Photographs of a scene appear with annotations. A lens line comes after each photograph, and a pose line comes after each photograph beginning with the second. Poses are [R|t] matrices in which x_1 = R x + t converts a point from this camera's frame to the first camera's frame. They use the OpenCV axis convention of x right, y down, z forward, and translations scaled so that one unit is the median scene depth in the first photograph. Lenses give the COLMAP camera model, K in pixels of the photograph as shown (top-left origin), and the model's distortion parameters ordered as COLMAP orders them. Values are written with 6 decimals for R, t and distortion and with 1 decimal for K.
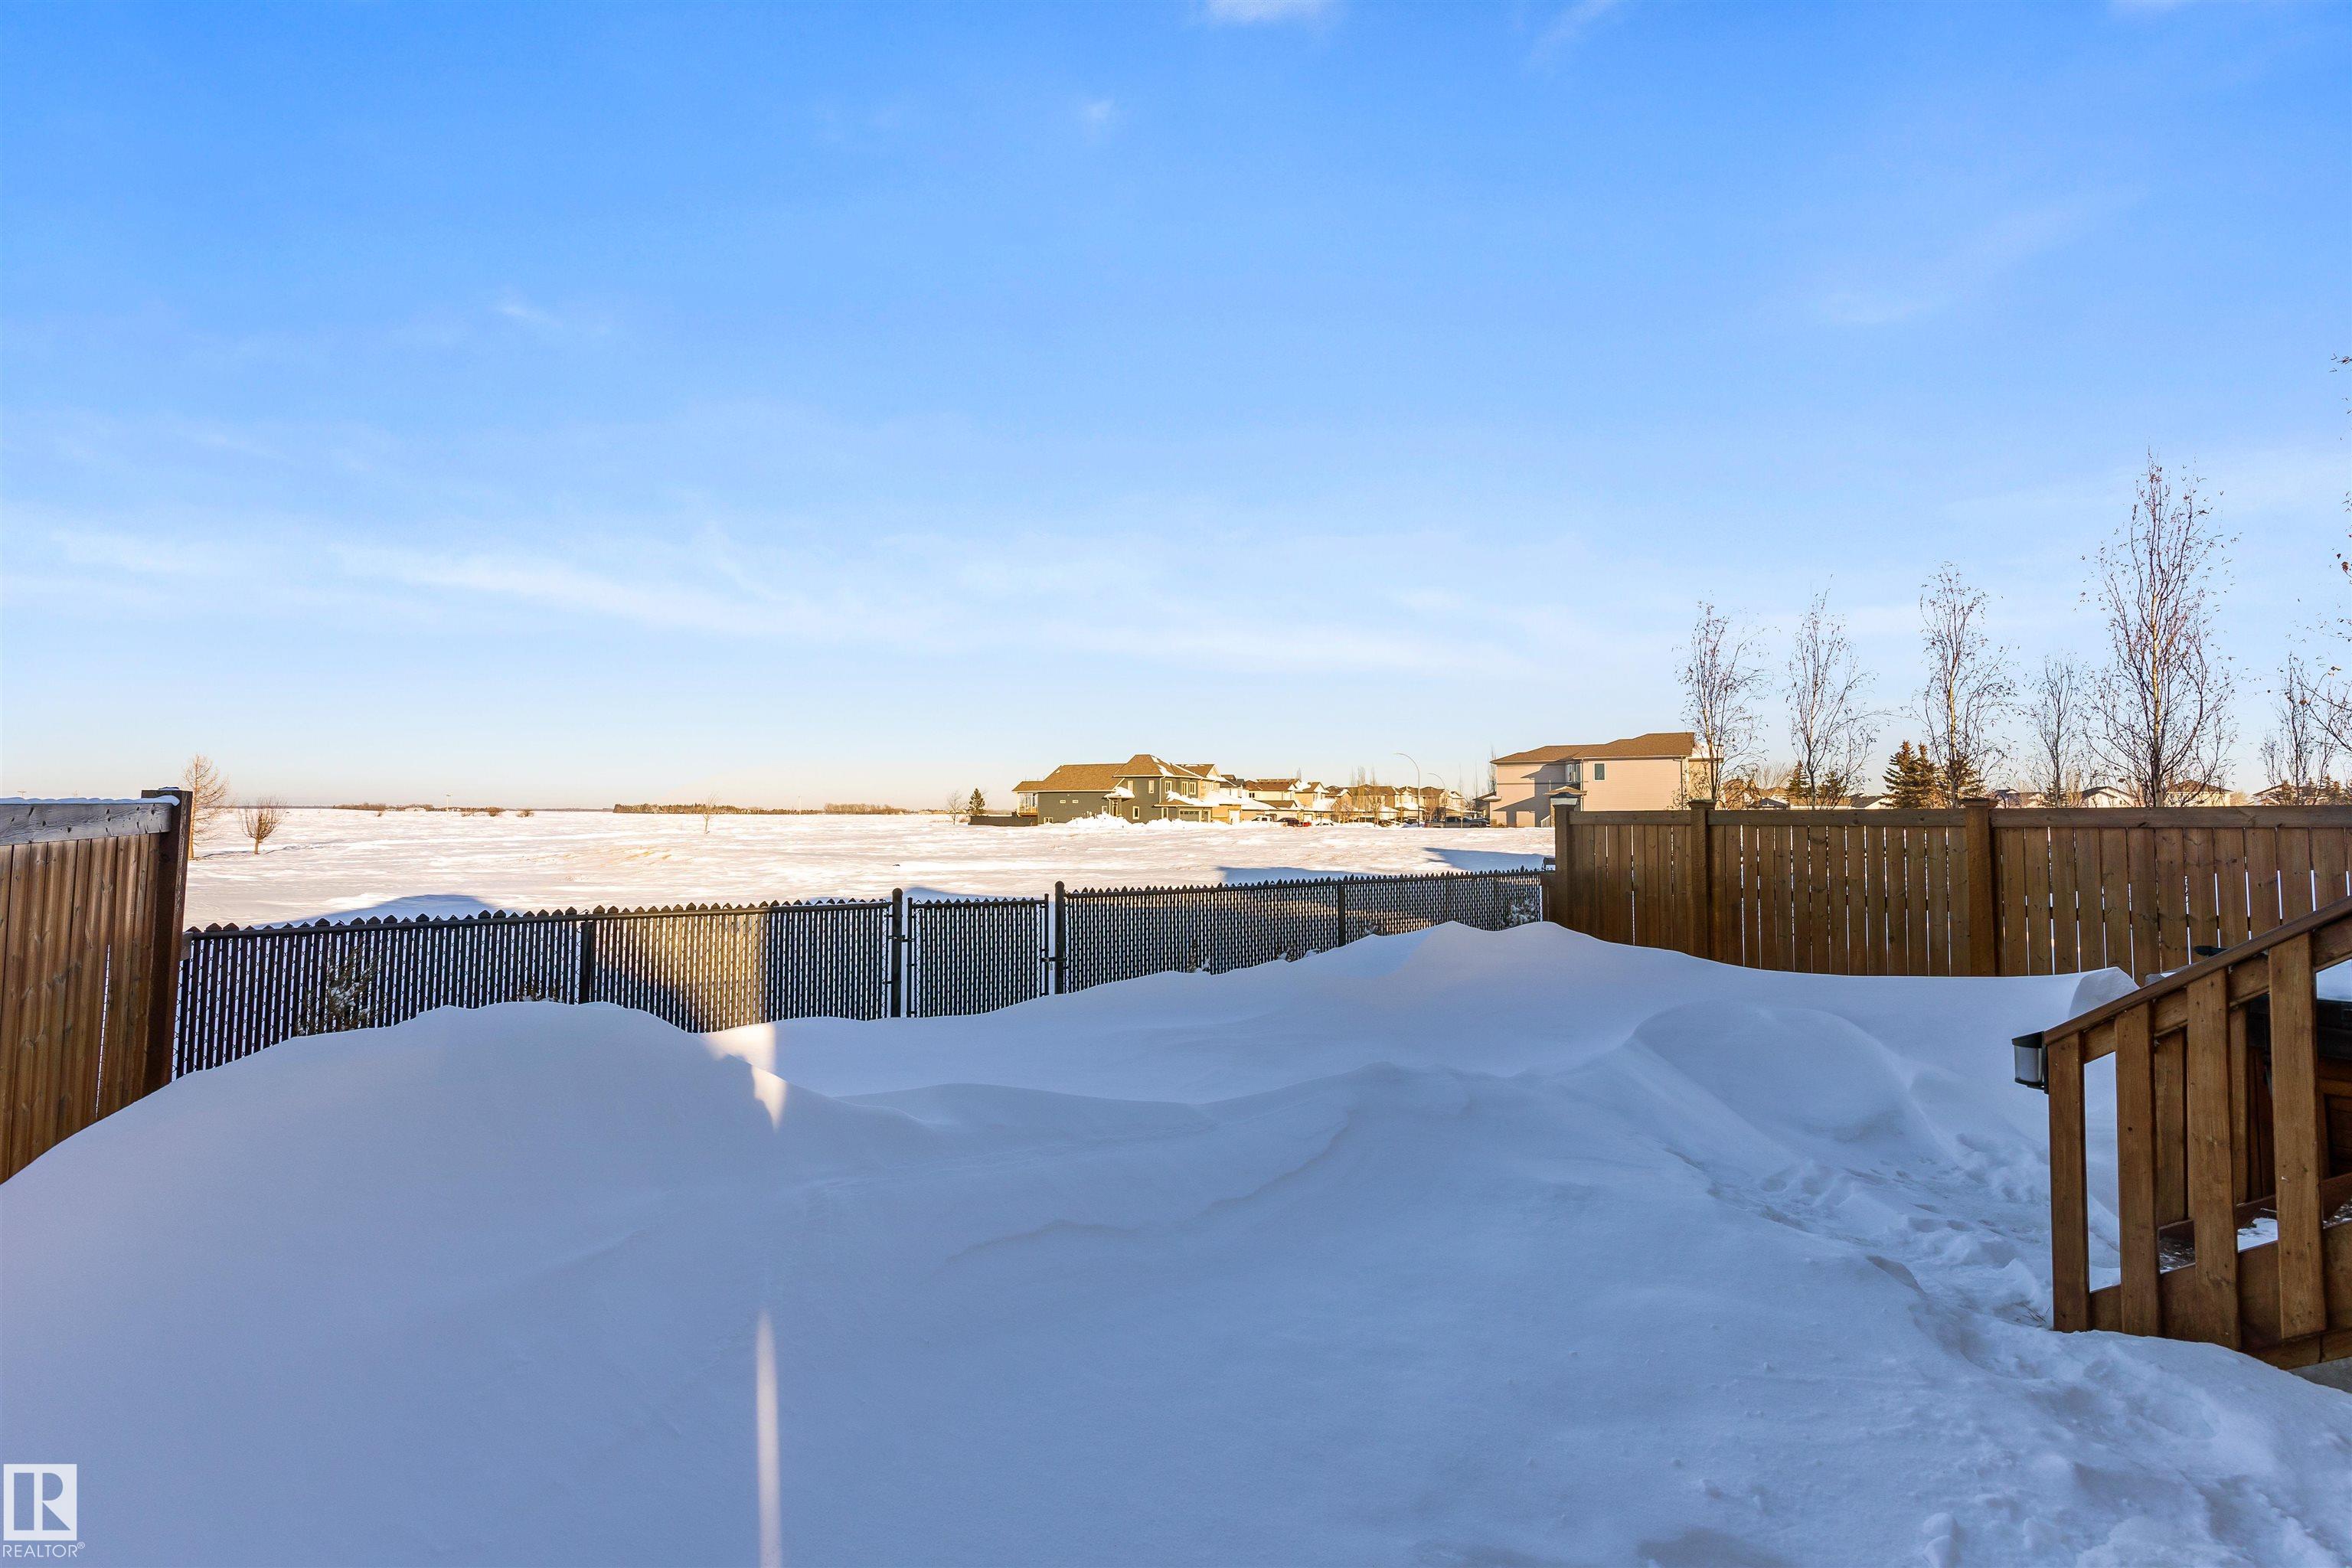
lens RADIAL K [[1005.3, 0, 1166.2], [0, 1005.3, 780.0], [0, 0, 1]] dist [0.001078, 0.000119]
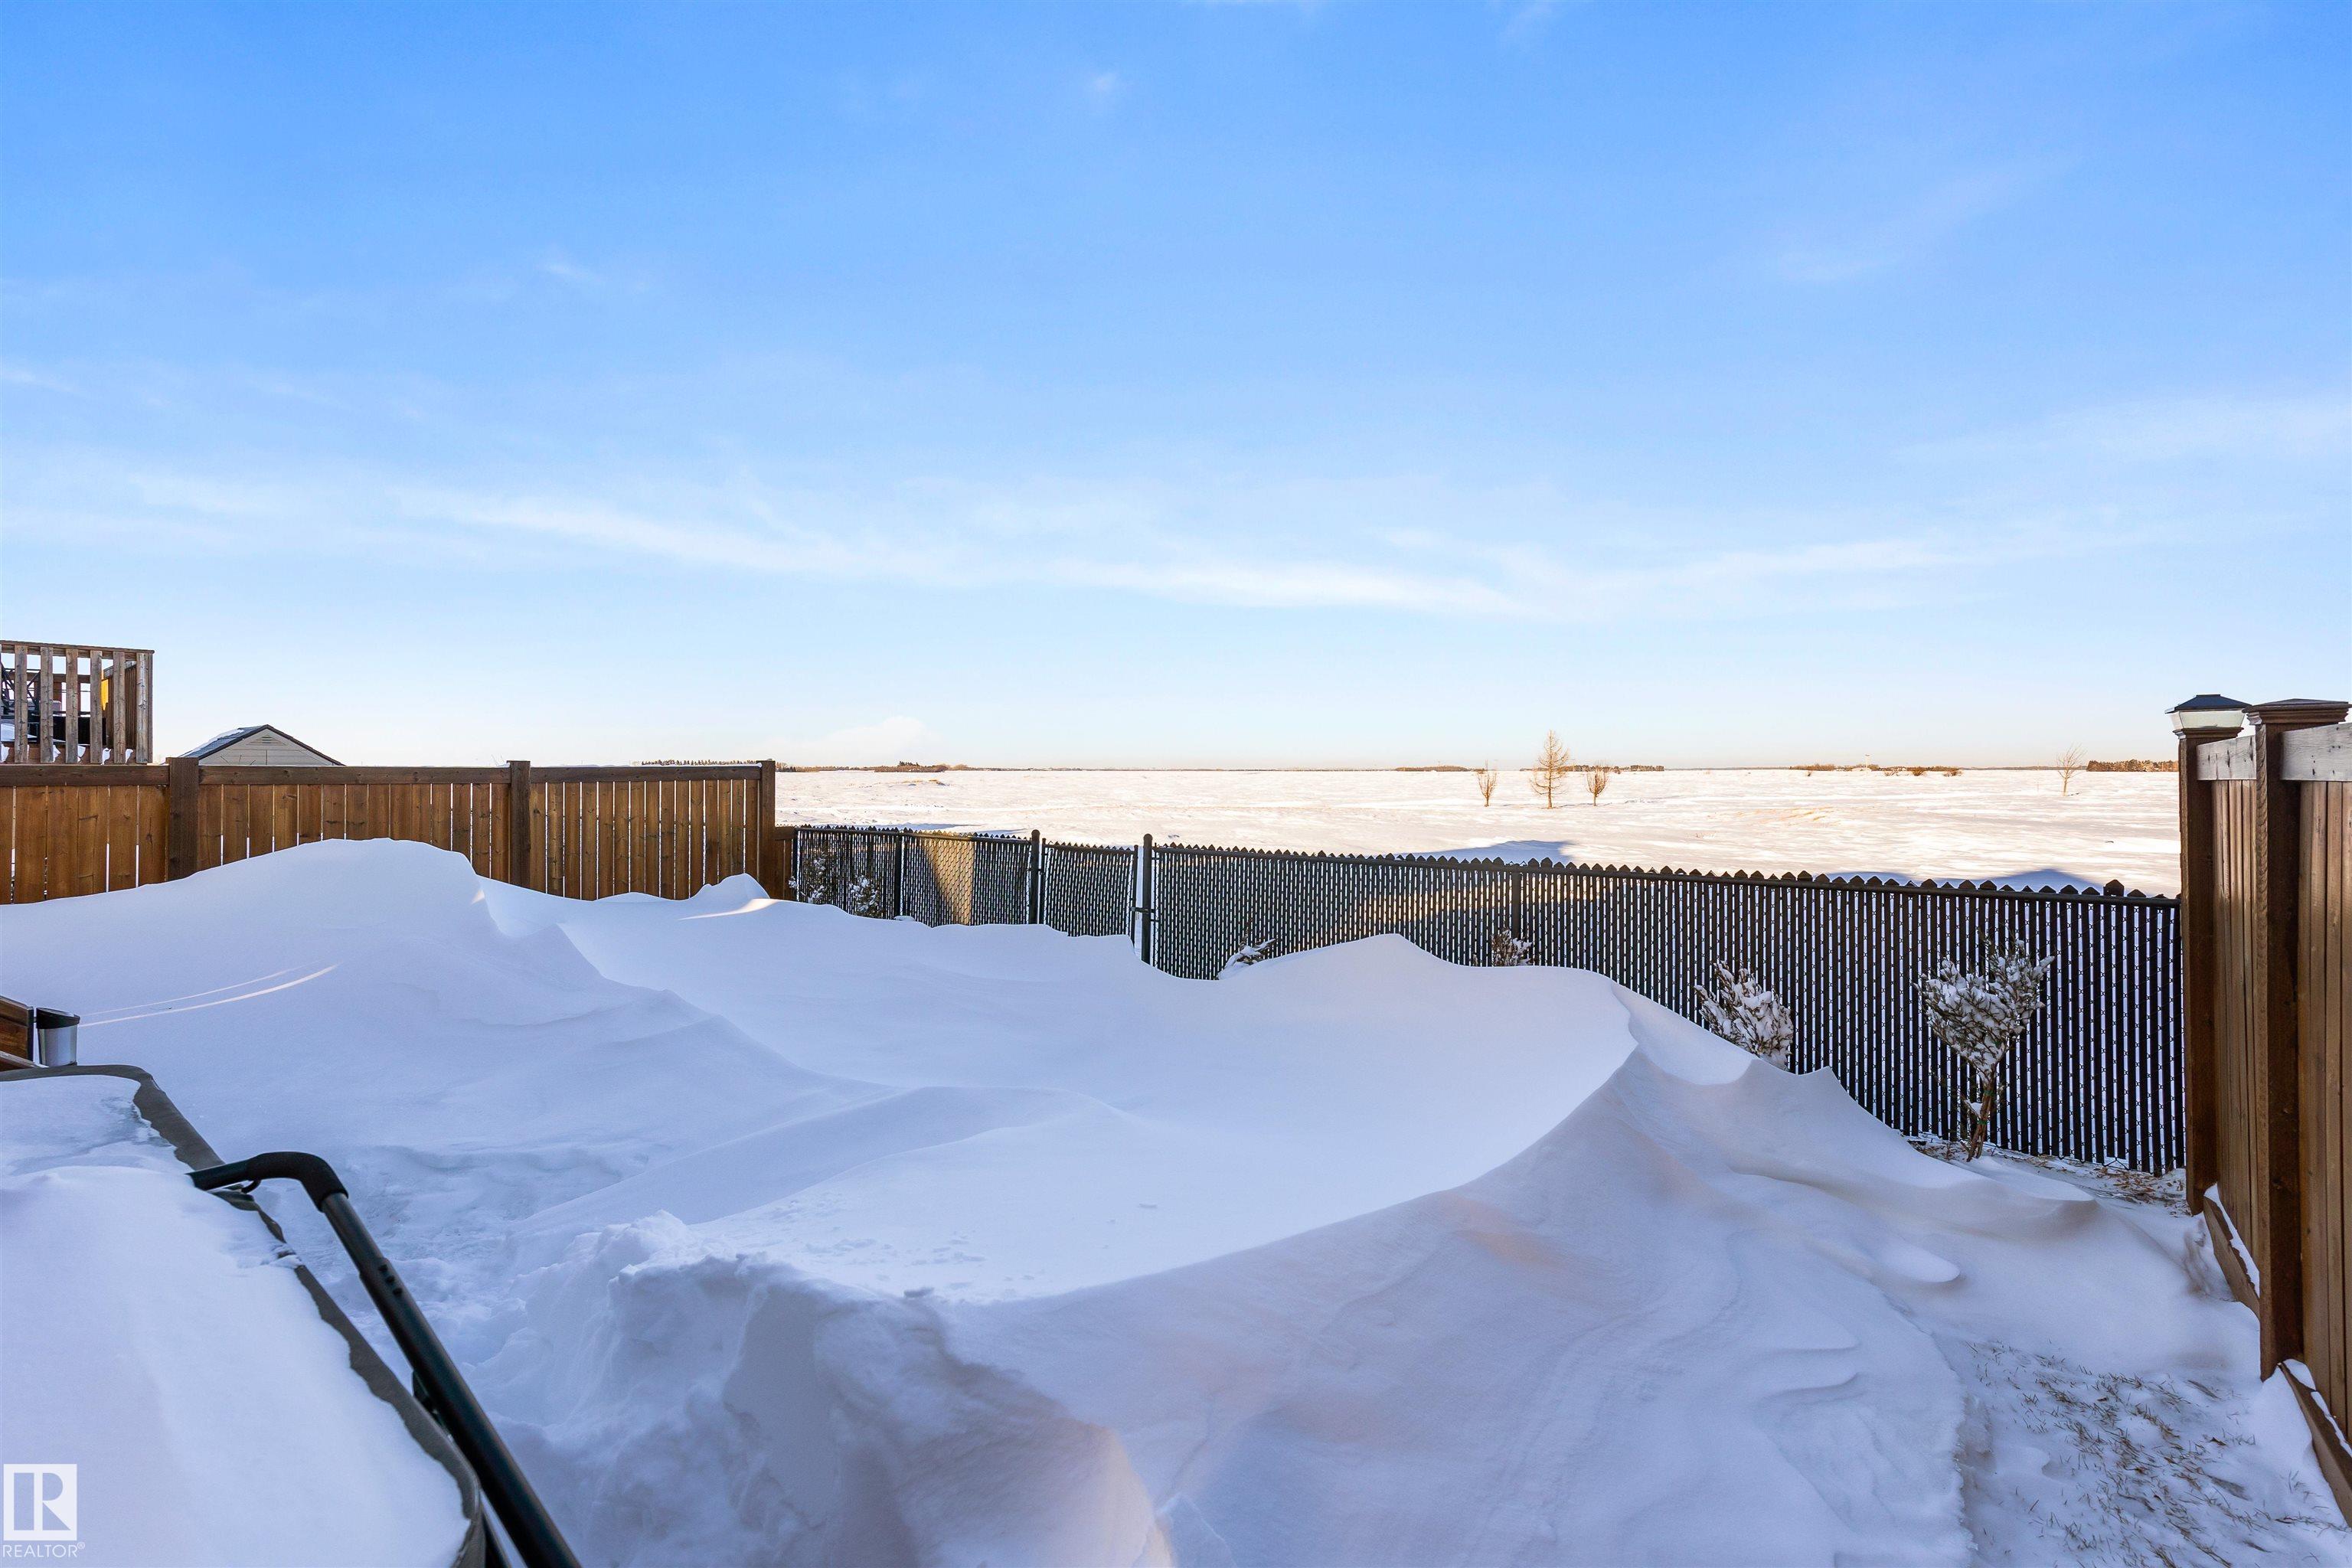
lens RADIAL K [[1005.3, 0, 1175.1], [0, 1005.3, 775.7], [0, 0, 1]] dist [0.001078, 0.000119]
pose [[0.323930, -0.004249, -0.946071, 0.143473], [0.037777, 0.999251, 0.008447, 0.005978], [0.945326, -0.038476, 0.323848, 0.118501]]
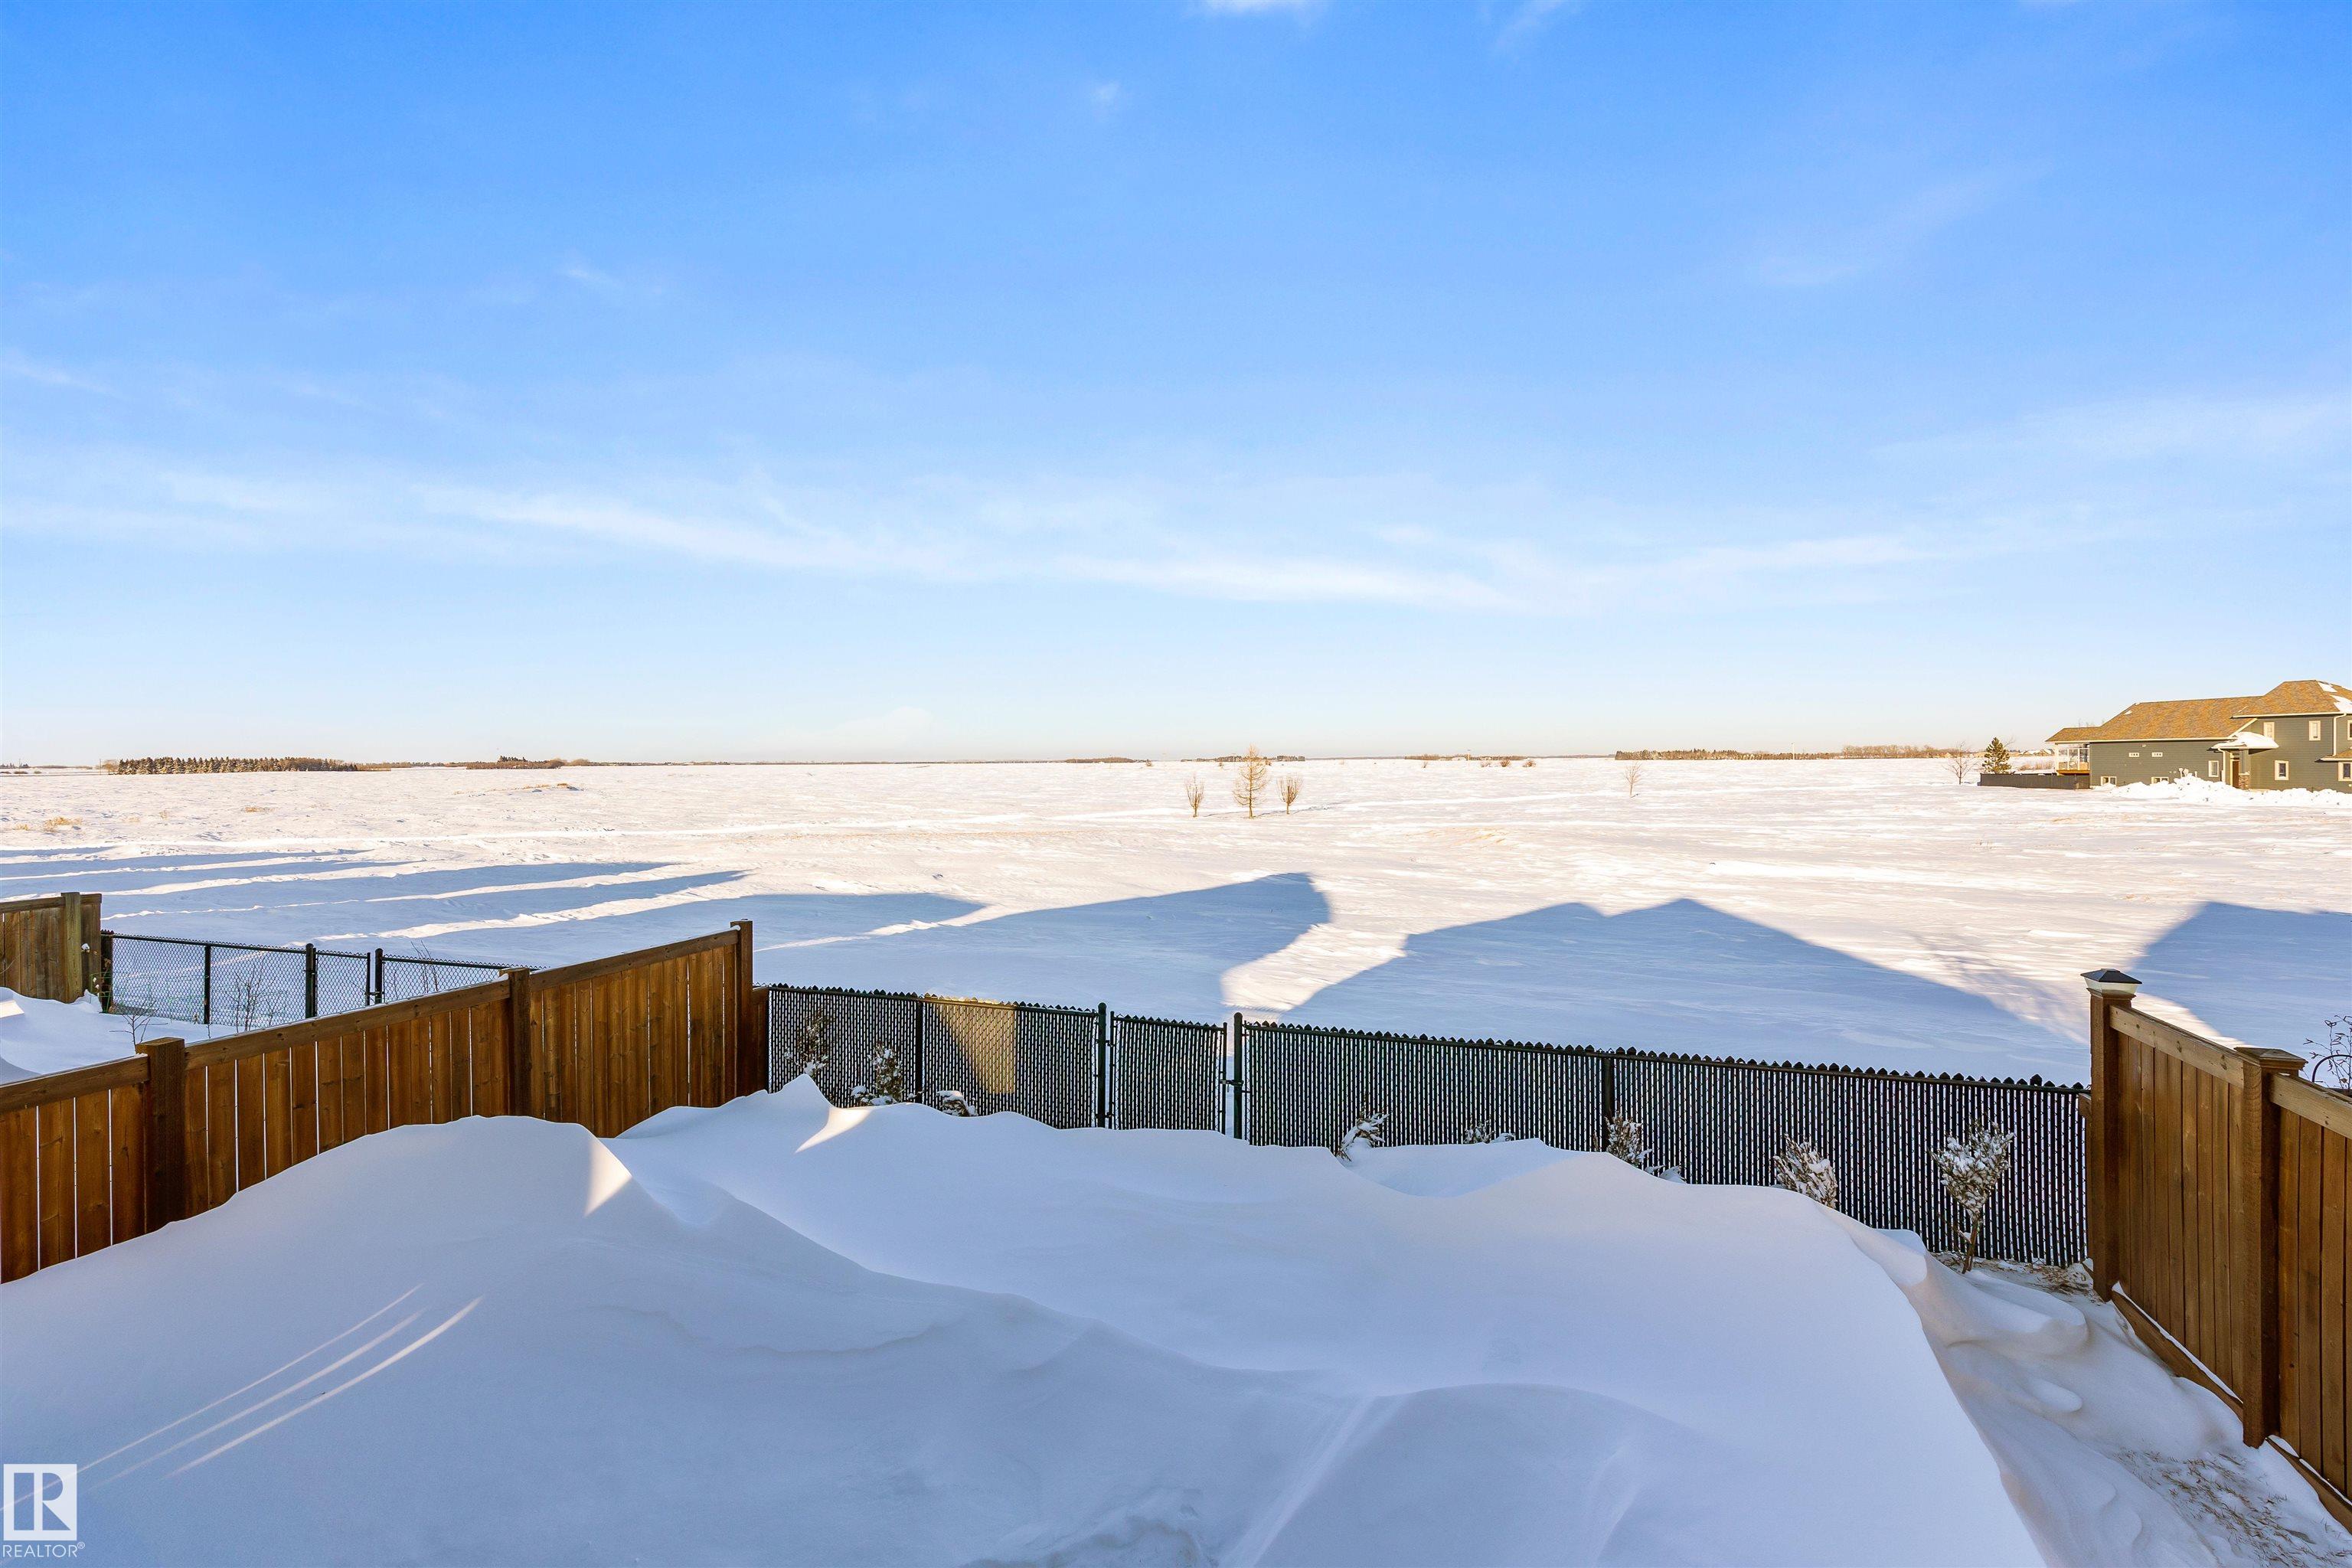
lens RADIAL K [[1005.3, 0, 1177.9], [0, 1005.3, 775.0], [0, 0, 1]] dist [0.001078, 0.000119]
pose [[0.610444, -0.002266, -0.792056, 0.121496], [0.041334, 0.998724, 0.028999, -0.032306], [0.790980, -0.050441, 0.609759, 0.049541]]
